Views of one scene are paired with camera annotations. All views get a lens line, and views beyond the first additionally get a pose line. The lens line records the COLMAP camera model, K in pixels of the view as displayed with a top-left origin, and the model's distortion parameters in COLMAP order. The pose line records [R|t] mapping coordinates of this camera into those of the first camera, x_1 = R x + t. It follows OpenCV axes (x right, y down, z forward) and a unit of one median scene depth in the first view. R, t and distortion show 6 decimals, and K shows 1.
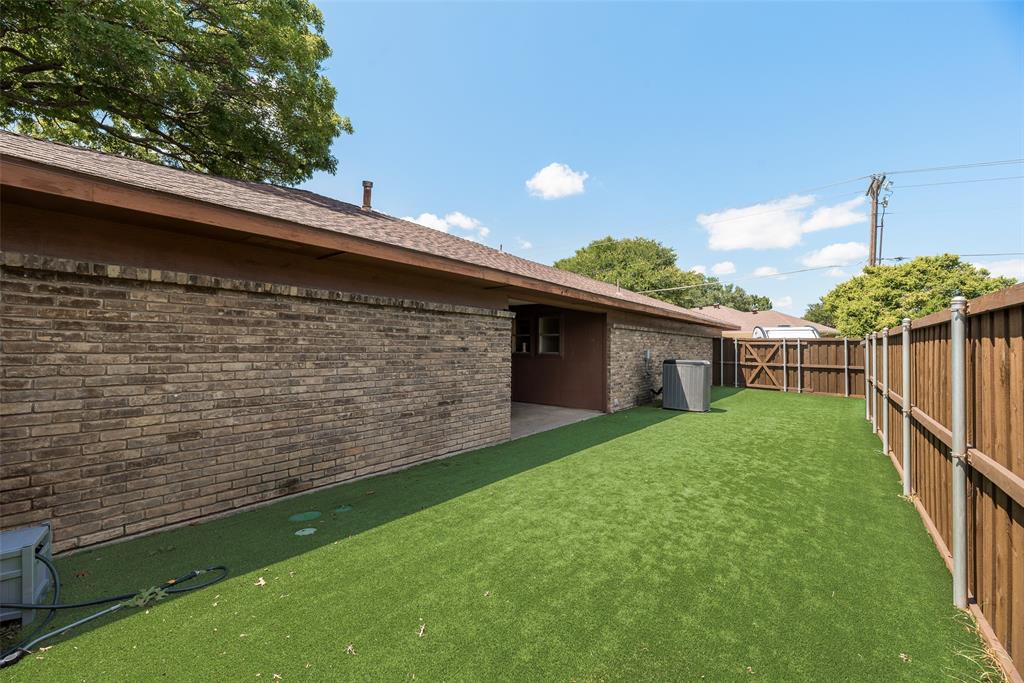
lens RADIAL K [[434.7, 0, 512.8], [0, 434.7, 345.6], [0, 0, 1]] dist [0.000784, -0.000319]
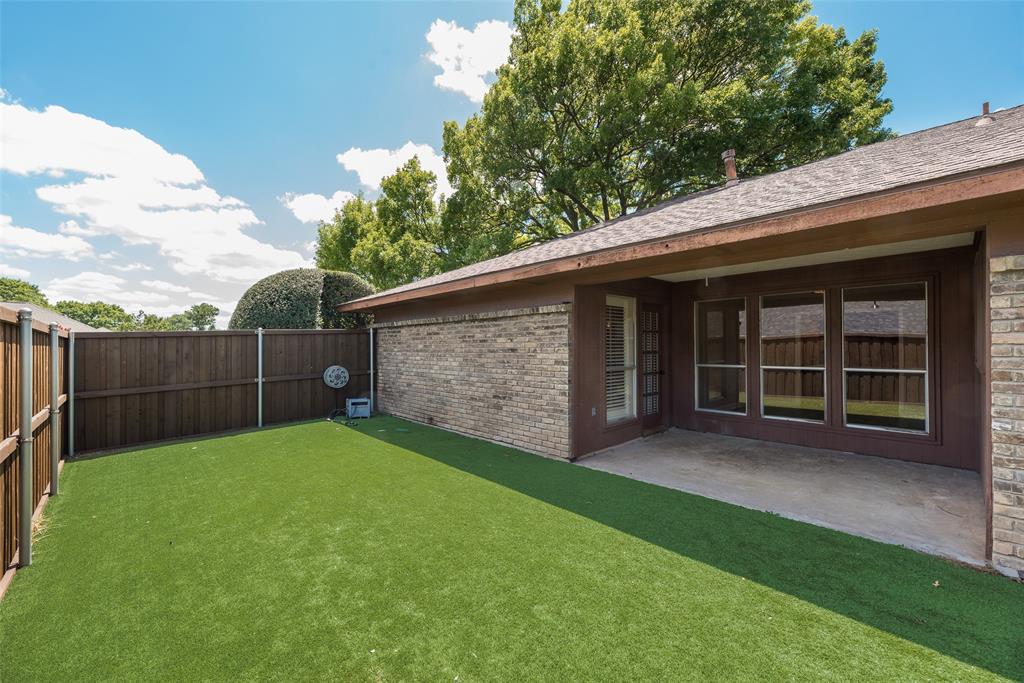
lens RADIAL K [[407.0, 0, 513.0], [0, 407.0, 346.5], [0, 0, 1]] dist [-0.002463, -0.000133]
pose [[-0.164179, -0.009261, -0.986387, 0.915392], [0.011776, 0.999866, -0.011348, 0.011492], [0.986360, -0.013479, -0.164048, 1.232393]]
